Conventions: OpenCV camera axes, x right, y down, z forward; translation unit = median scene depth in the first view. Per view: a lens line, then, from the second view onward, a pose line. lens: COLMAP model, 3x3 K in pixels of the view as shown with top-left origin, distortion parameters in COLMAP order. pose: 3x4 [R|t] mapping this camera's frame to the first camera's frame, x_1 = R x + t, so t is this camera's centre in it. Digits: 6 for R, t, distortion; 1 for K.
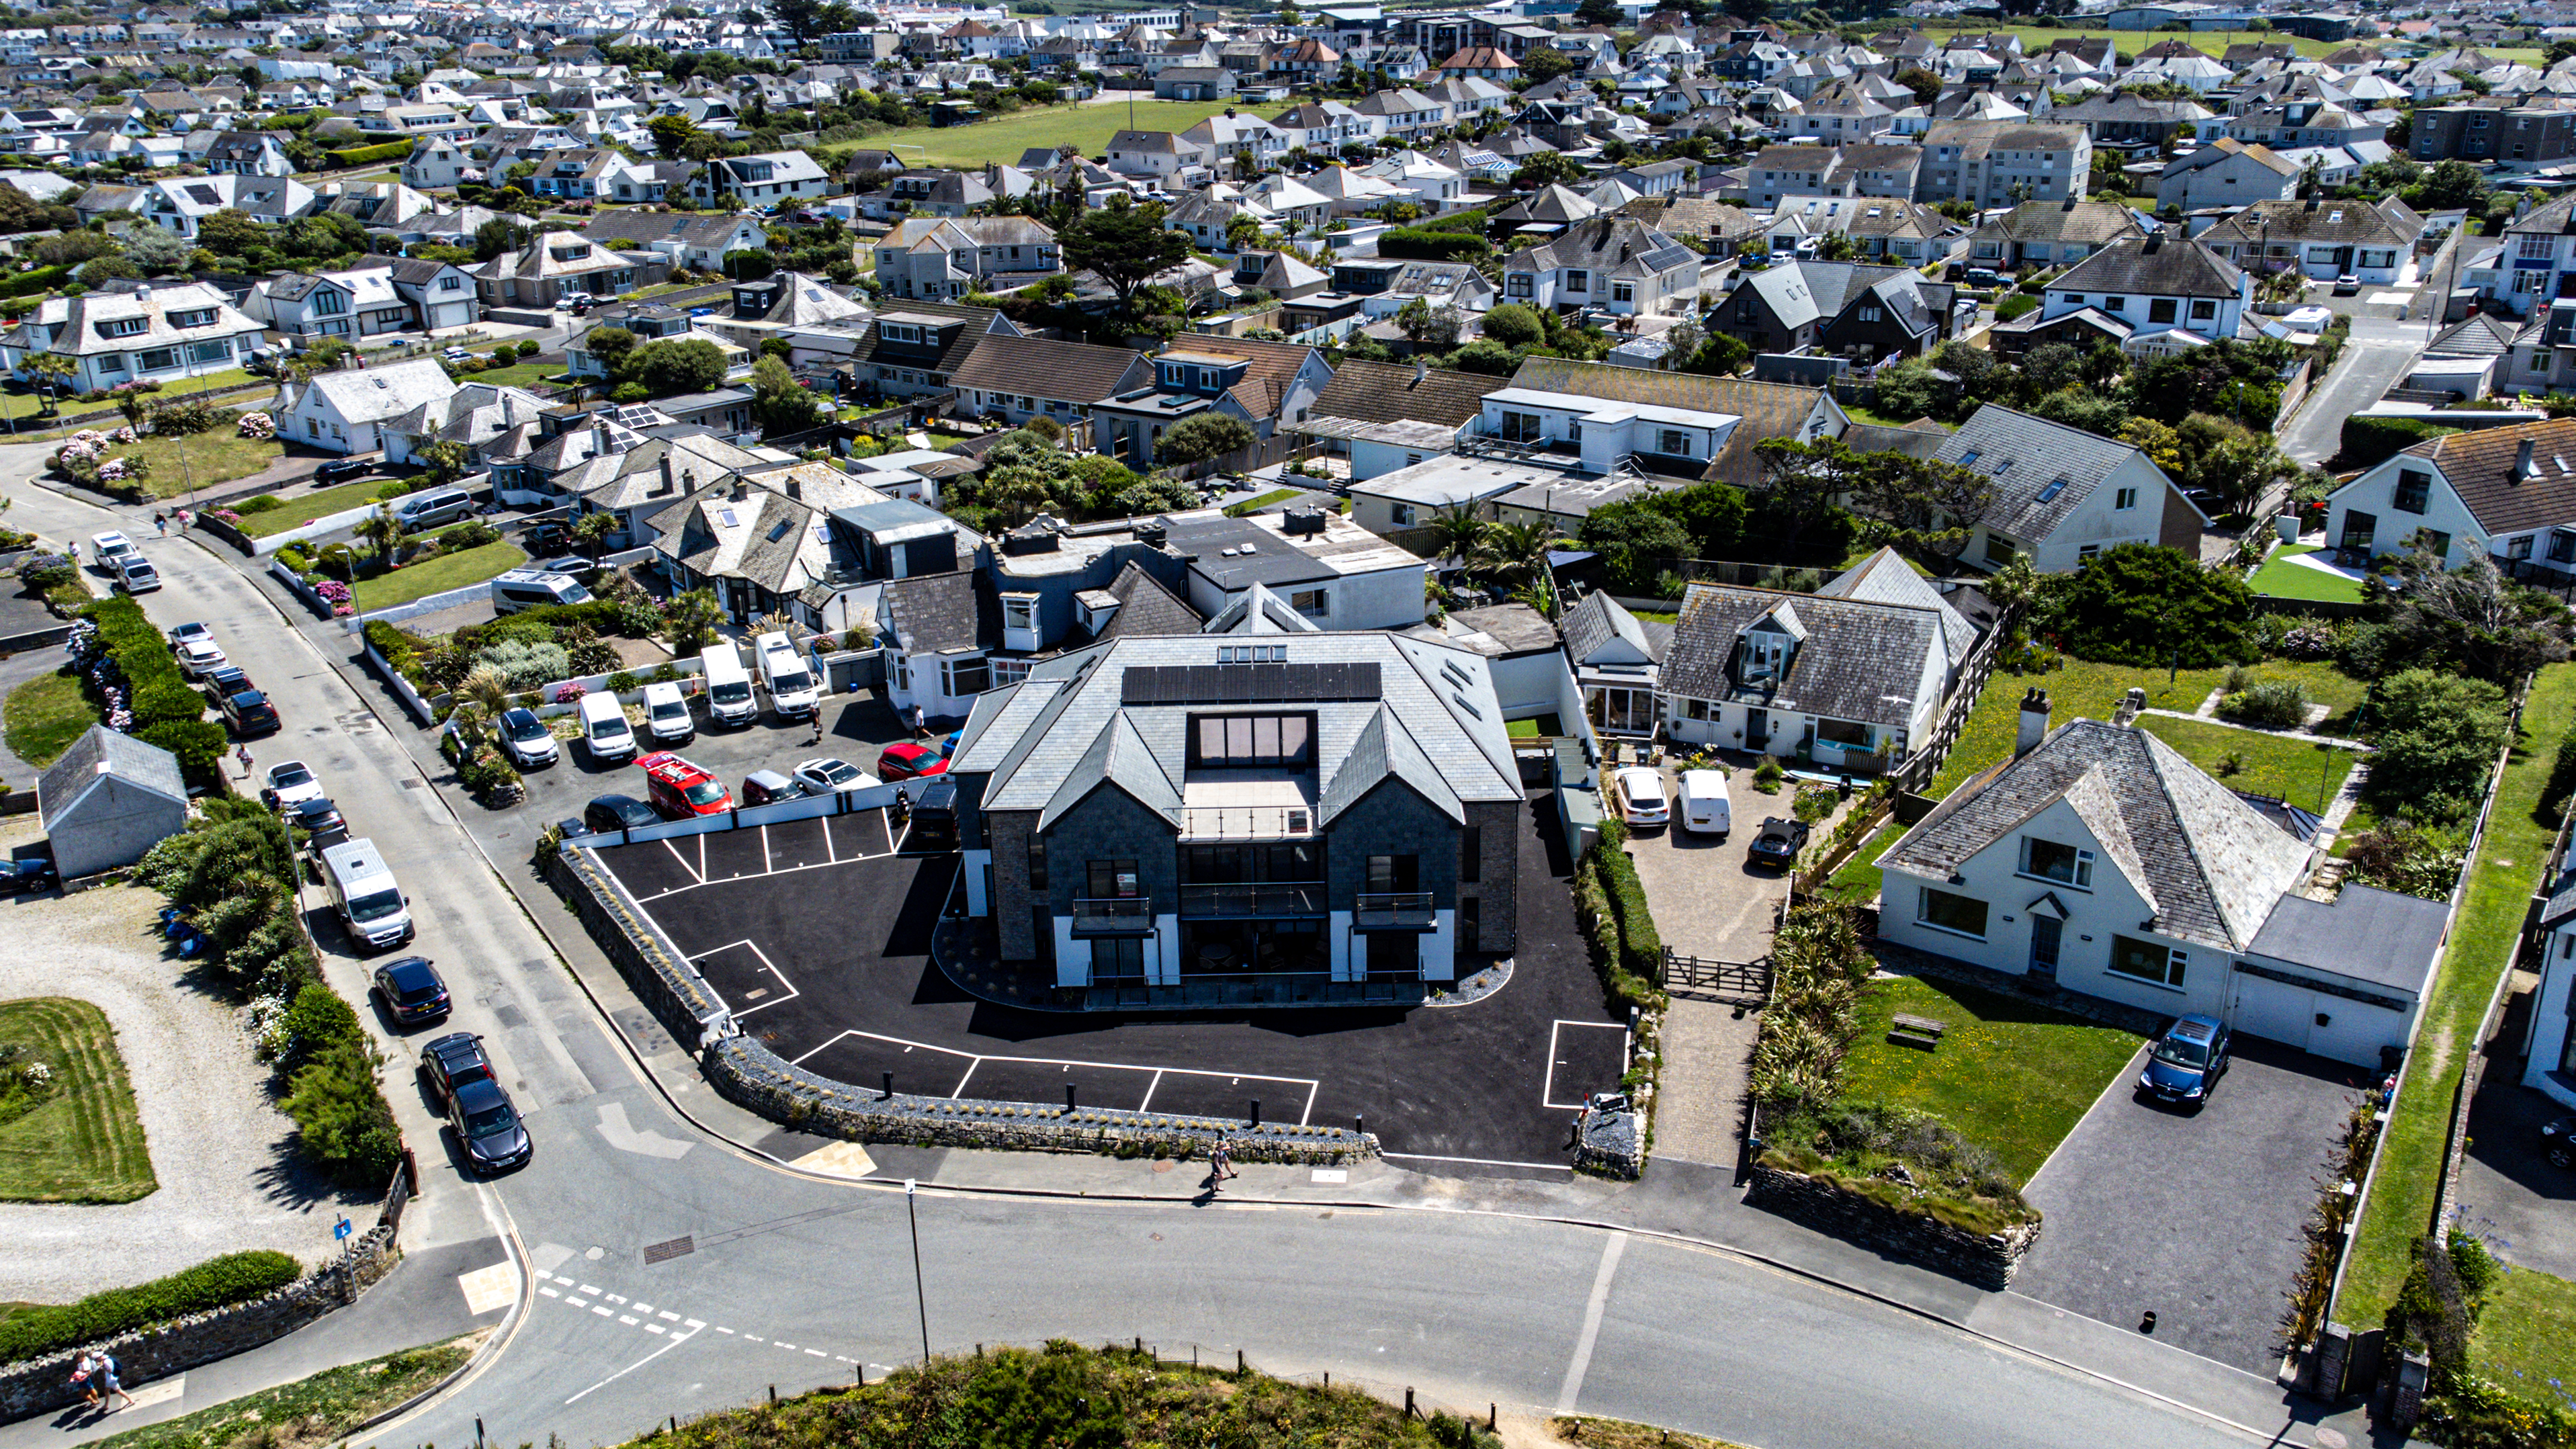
lens RADIAL K [[1826.6, 0, 1278.1], [0, 1826.6, 726.7], [0, 0, 1]] dist [0.049381, 0.006731]
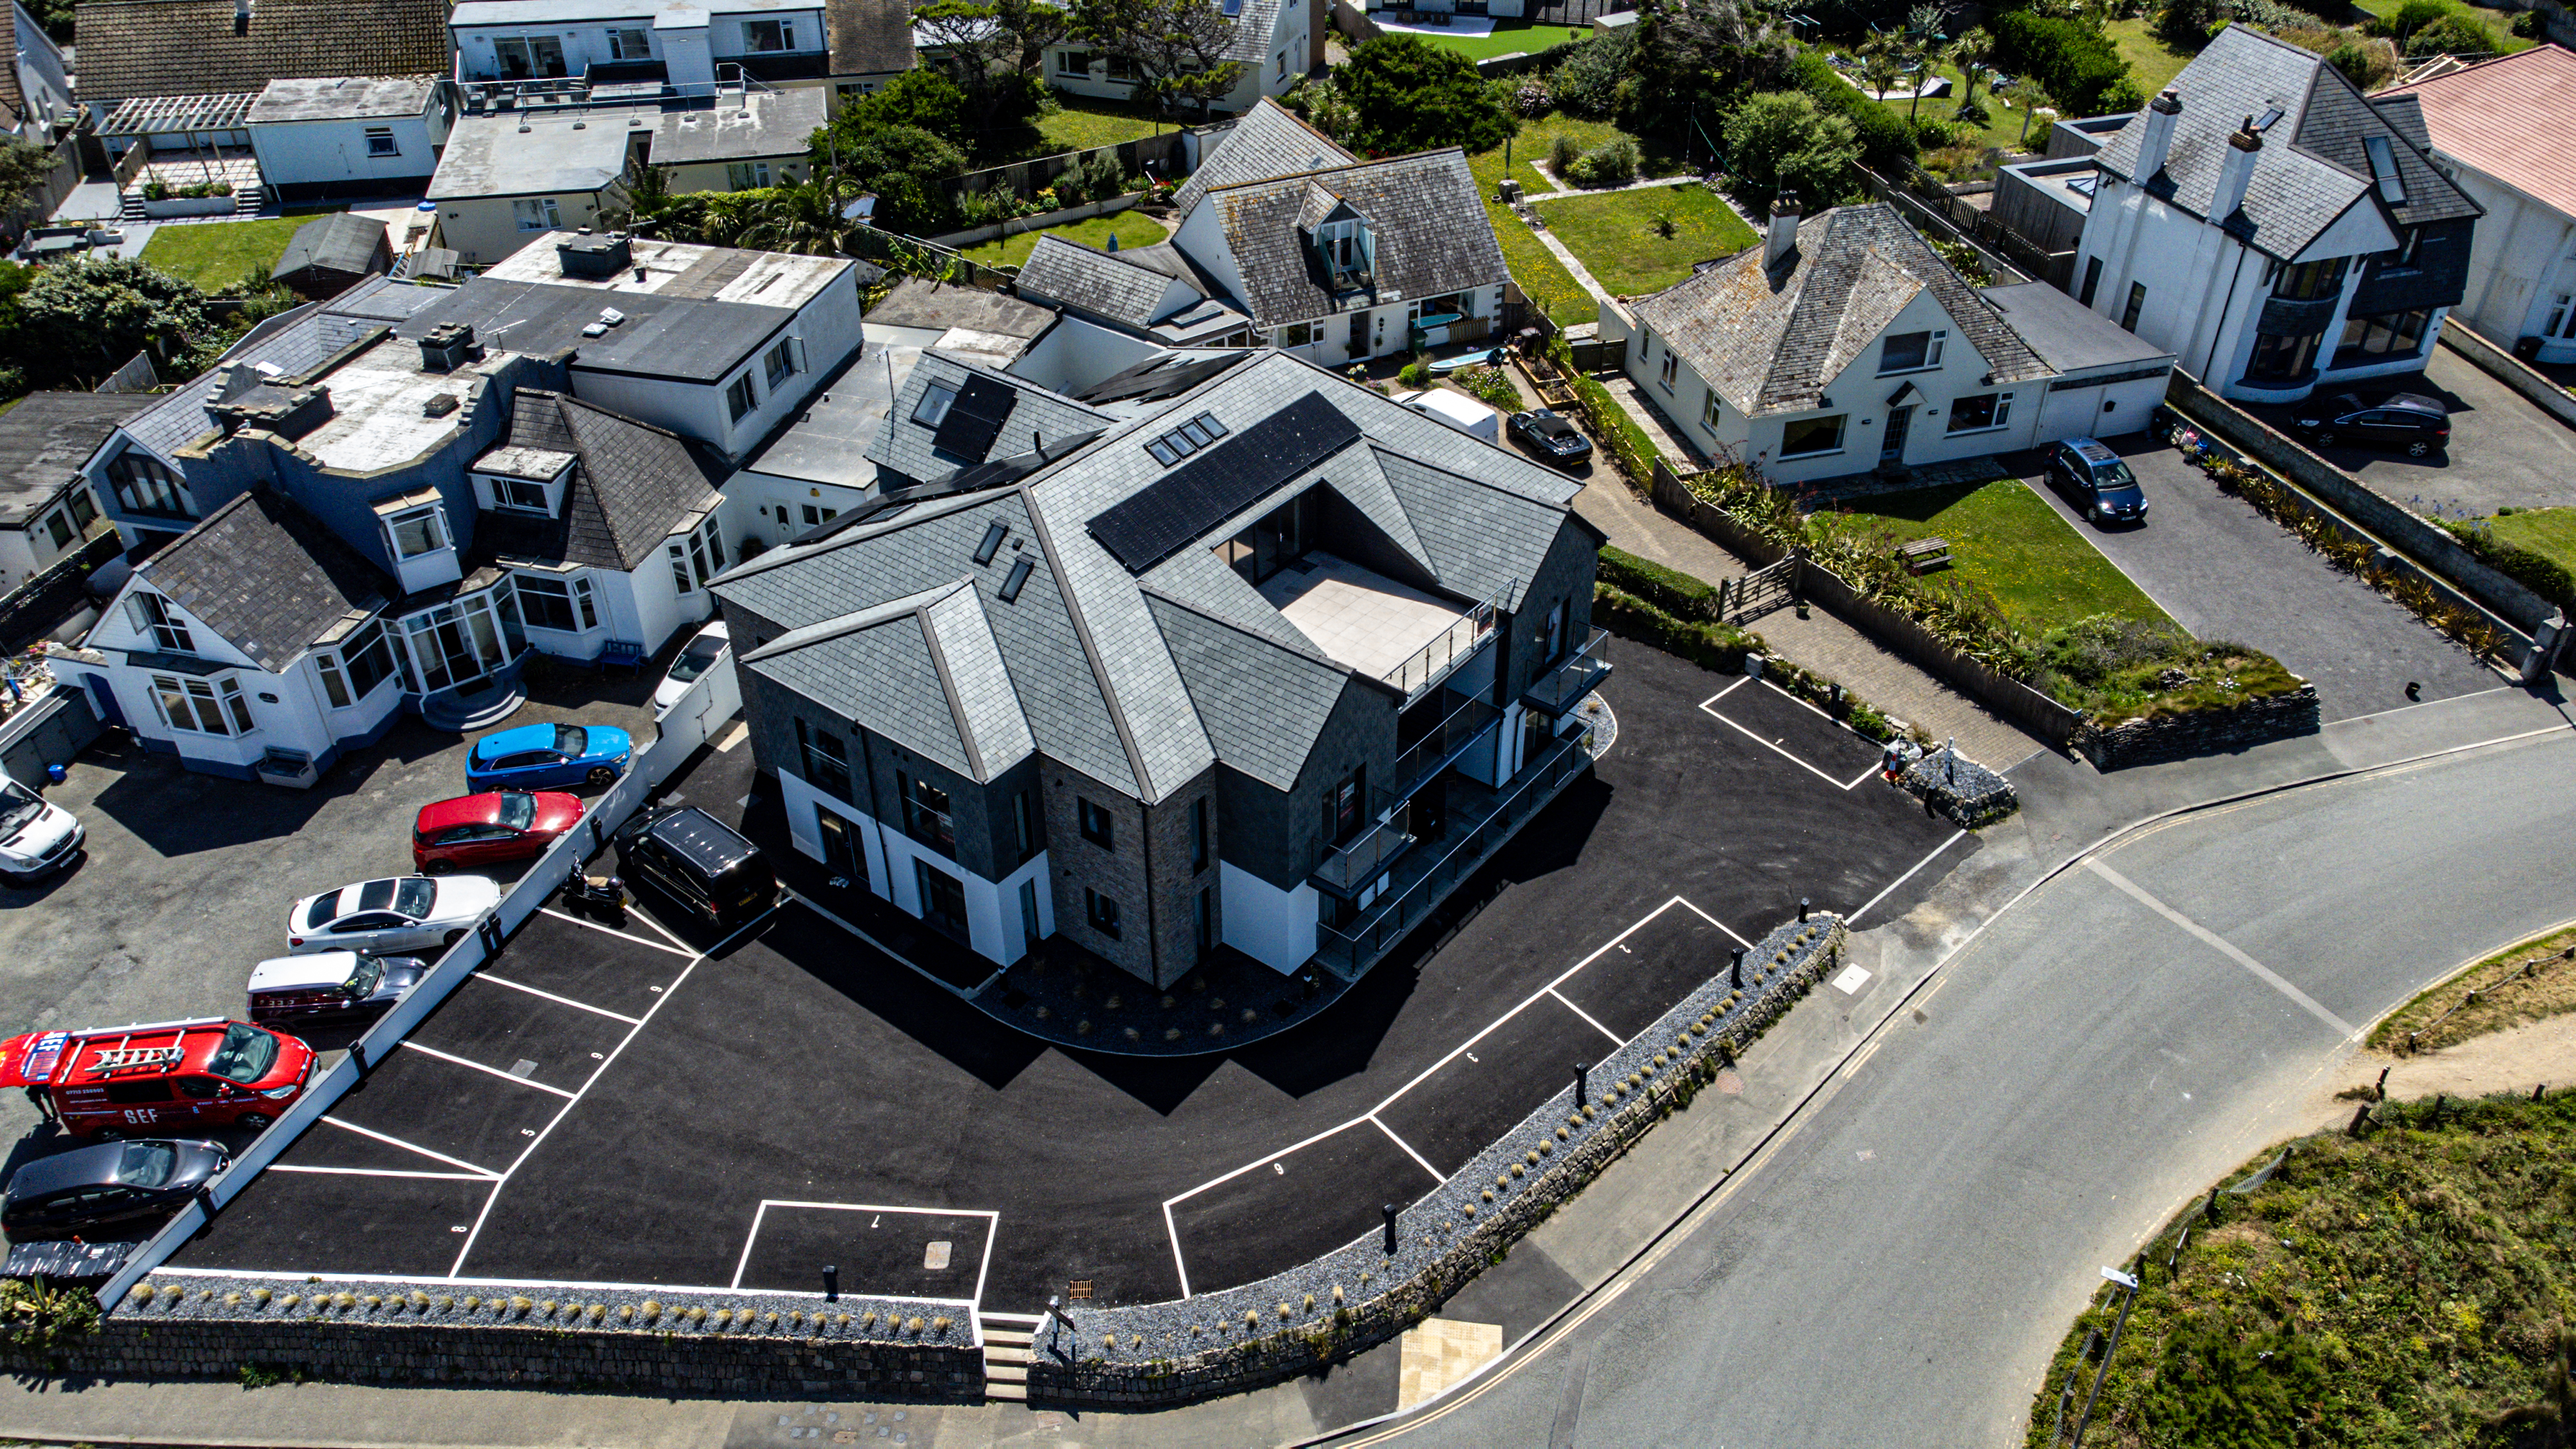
lens RADIAL K [[1826.7, 0, 1286.5], [0, 1826.7, 713.2], [0, 0, 1]] dist [0.049381, 0.006731]
pose [[0.640536, -0.441420, 0.628381, -0.517555], [0.286399, 0.896560, 0.337870, -0.185972], [-0.712524, -0.036451, 0.700701, 0.512186]]
